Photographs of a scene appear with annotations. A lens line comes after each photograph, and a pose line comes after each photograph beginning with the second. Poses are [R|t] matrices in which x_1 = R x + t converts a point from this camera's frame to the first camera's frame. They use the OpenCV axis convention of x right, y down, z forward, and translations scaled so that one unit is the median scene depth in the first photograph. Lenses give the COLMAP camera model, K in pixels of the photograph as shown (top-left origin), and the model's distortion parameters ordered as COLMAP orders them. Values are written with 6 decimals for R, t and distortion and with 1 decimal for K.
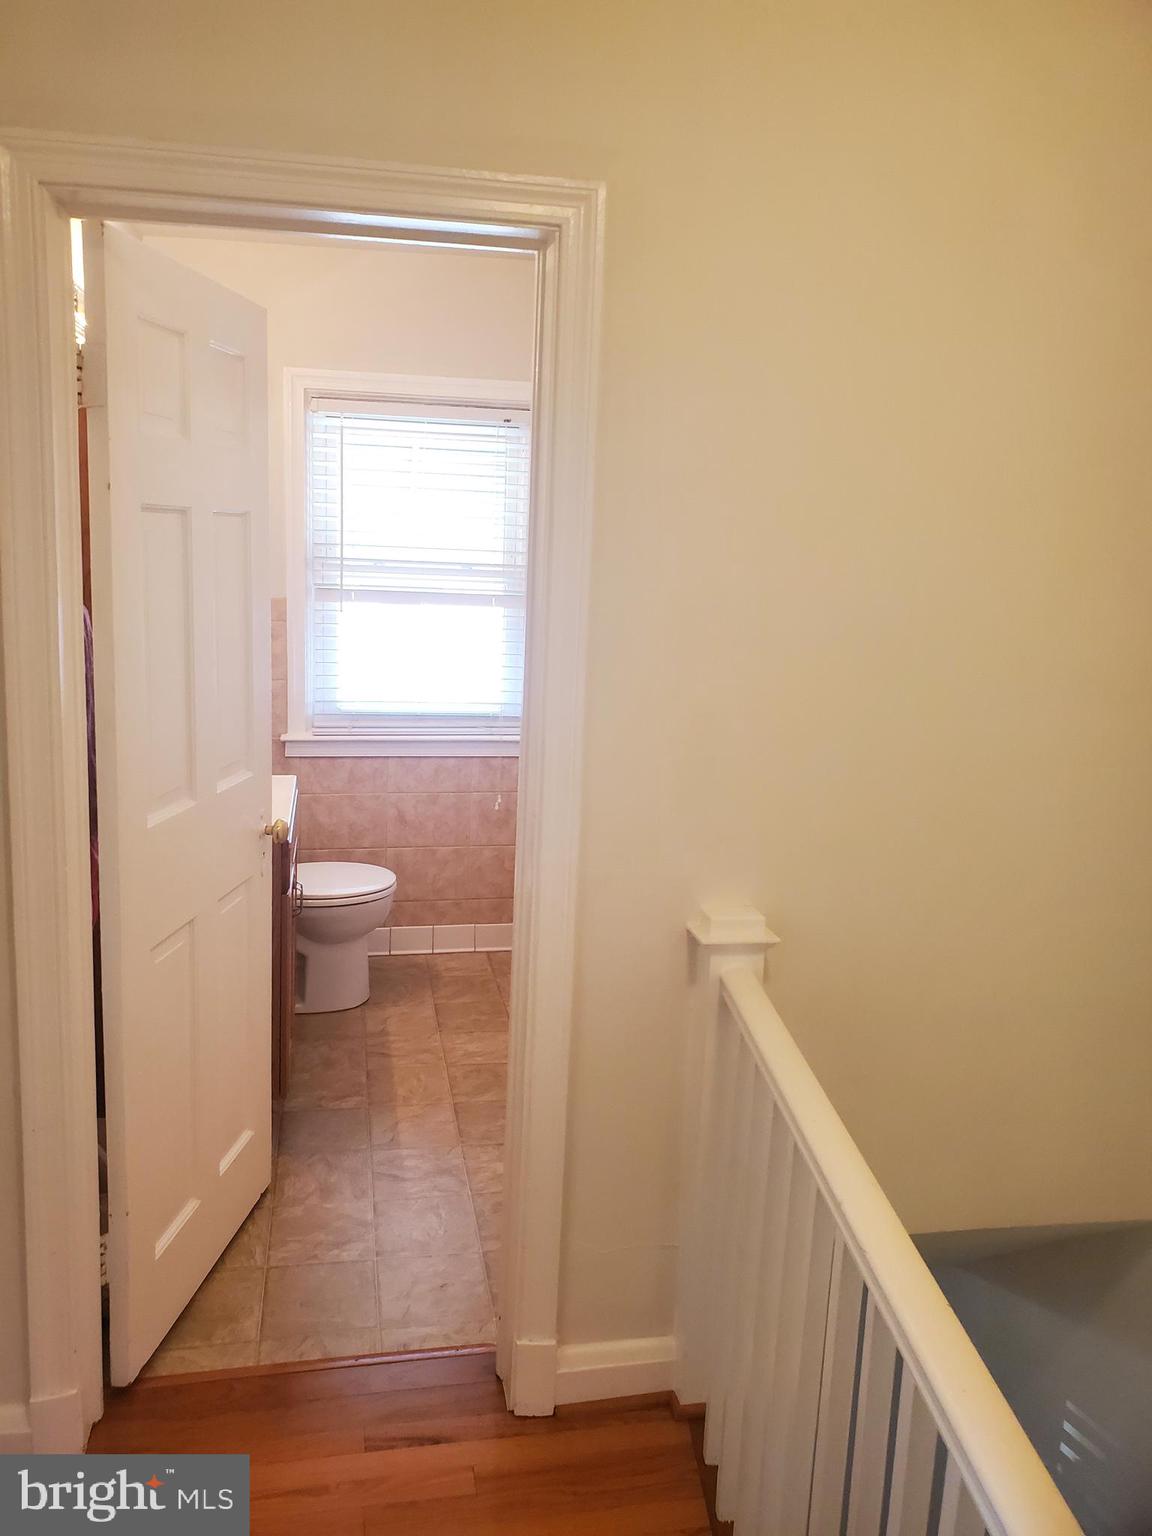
lens RADIAL K [[1217.9, 0, 579.4], [0, 1217.9, 762.5], [0, 0, 1]] dist [0.014184, 0.005874]
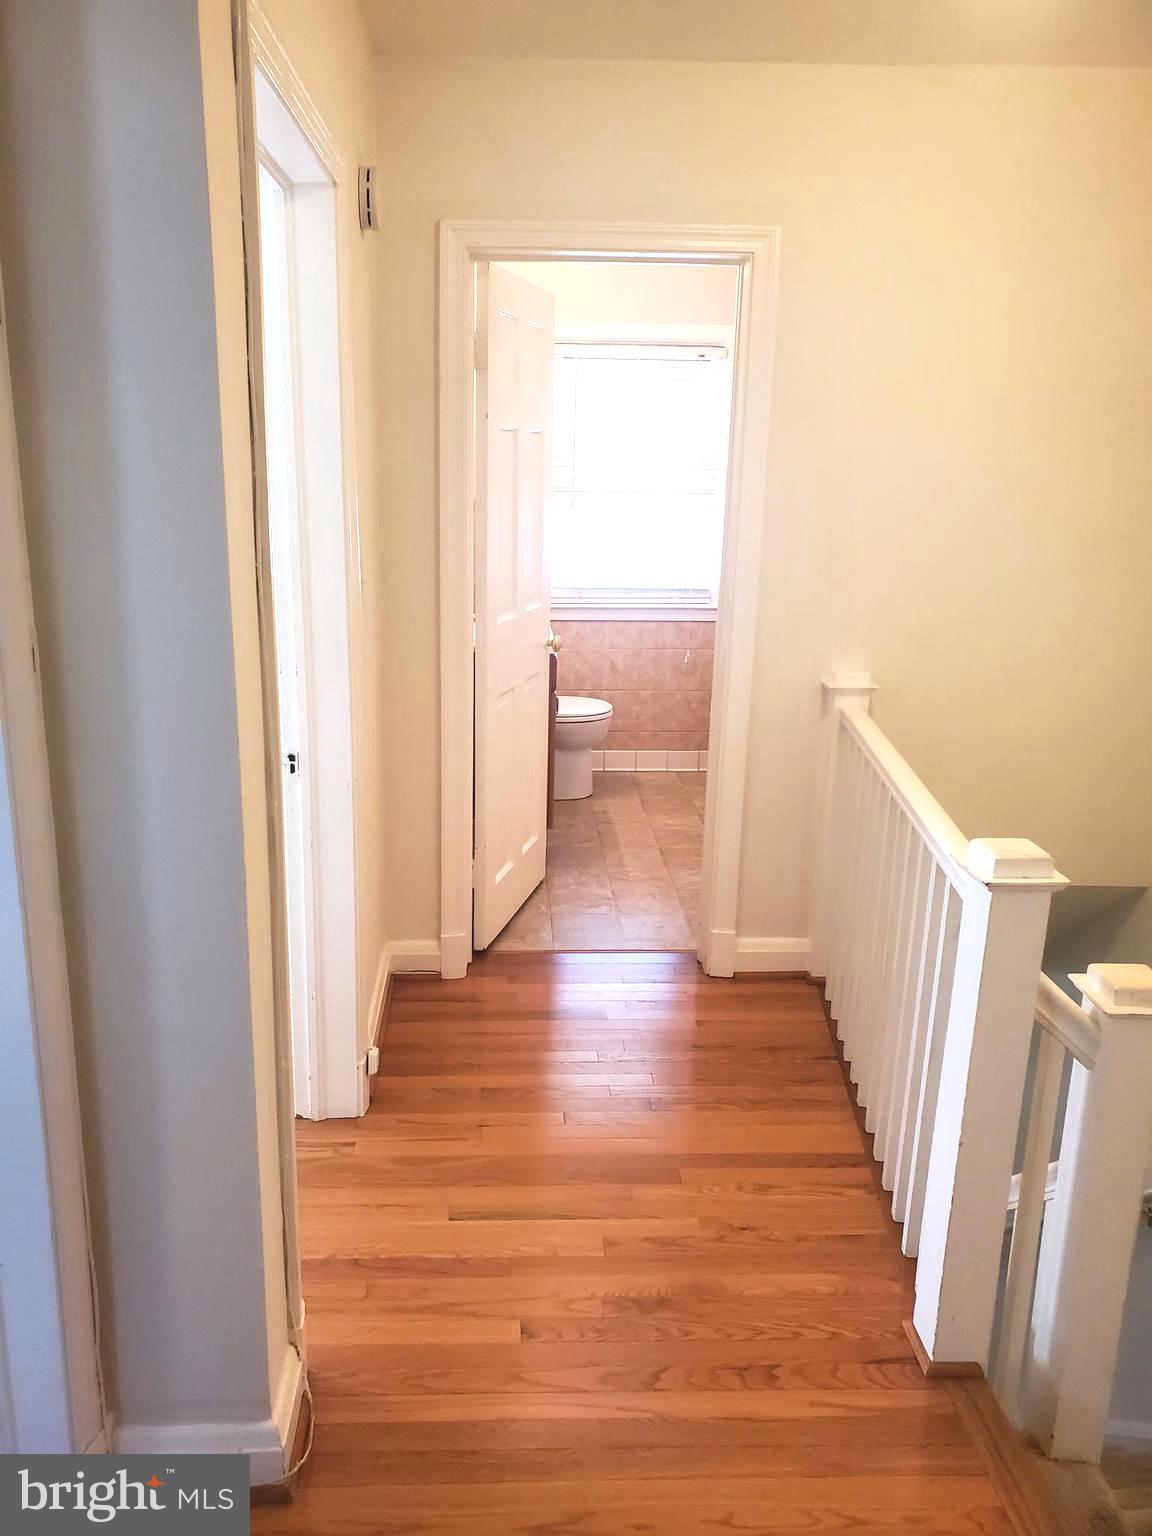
lens RADIAL K [[1217.9, 0, 540.7], [0, 1217.9, 789.9], [0, 0, 1]] dist [0.014184, 0.005874]
pose [[0.986598, 0.018279, -0.162142, -0.007783], [-0.005184, 0.996715, 0.080817, 0.075622], [0.163087, -0.078893, 0.983452, -0.341842]]
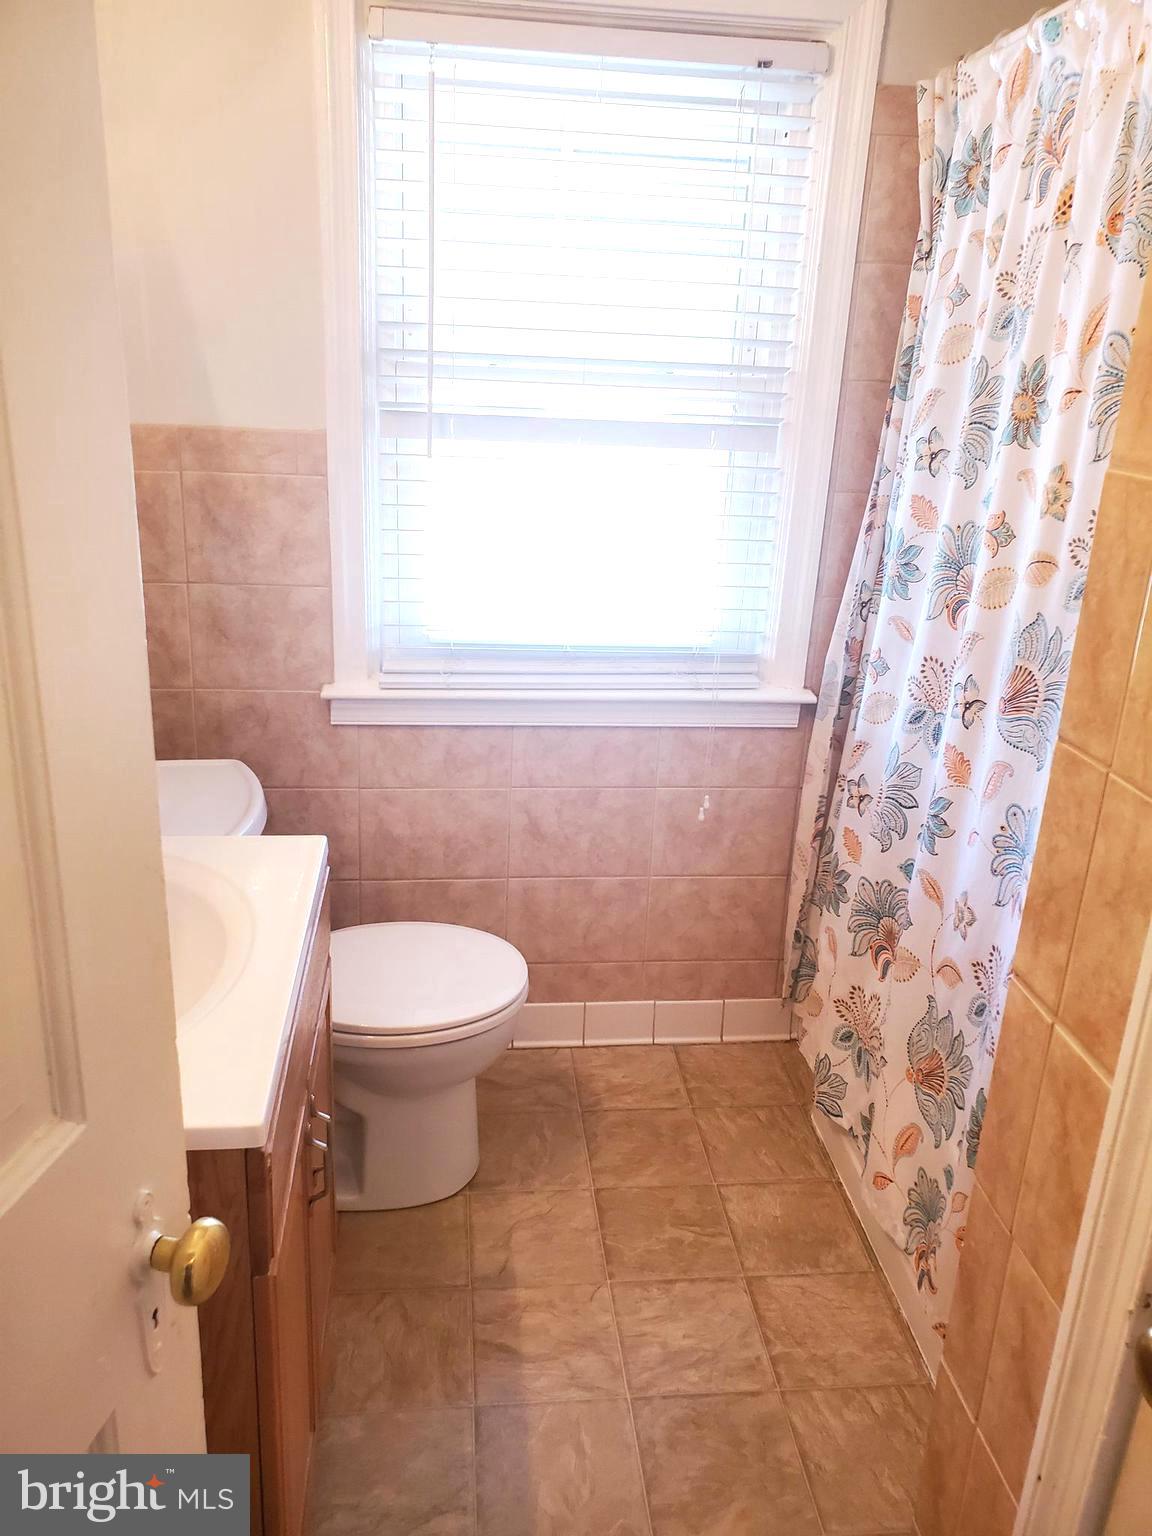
lens RADIAL K [[1217.9, 0, 574.3], [0, 1217.9, 782.9], [0, 0, 1]] dist [0.014184, 0.005874]
pose [[0.996353, 0.034359, -0.078098, -0.088775], [-0.020759, 0.985448, 0.168705, -0.076776], [0.082758, -0.166469, 0.982568, 0.471178]]
